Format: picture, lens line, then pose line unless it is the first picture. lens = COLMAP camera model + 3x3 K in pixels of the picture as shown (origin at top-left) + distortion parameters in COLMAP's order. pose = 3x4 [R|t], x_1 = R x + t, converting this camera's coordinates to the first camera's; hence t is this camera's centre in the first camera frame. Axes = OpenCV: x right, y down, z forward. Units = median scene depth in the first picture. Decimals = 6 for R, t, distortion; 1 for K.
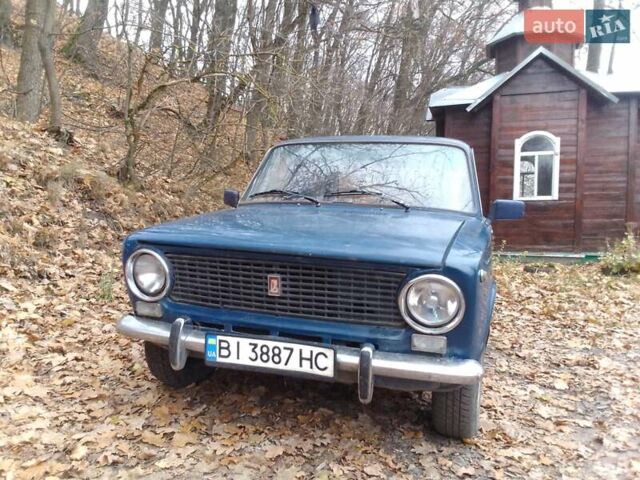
lens RADIAL K [[520.2, 0, 320.0], [0, 520.2, 240.0], [0, 0, 1]] dist [0.108634, -0.139321]
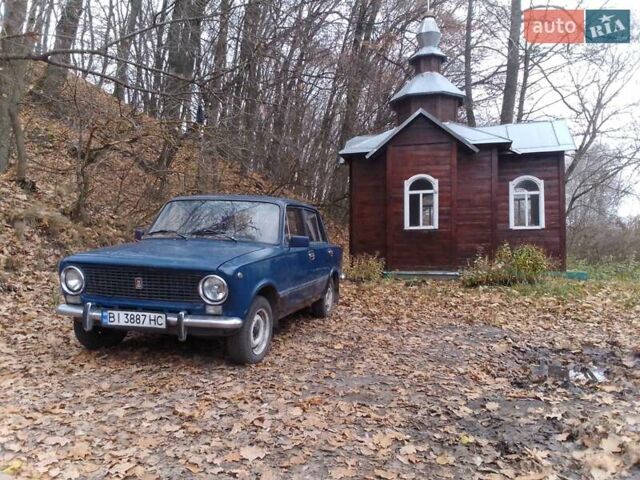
lens RADIAL K [[520.2, 0, 320.0], [0, 520.2, 240.0], [0, 0, 1]] dist [0.108634, -0.139321]
pose [[0.998550, -0.010473, 0.052799, 0.223642], [0.013040, 0.998738, -0.048507, 0.013909], [-0.052224, 0.049125, 0.997426, -0.454998]]
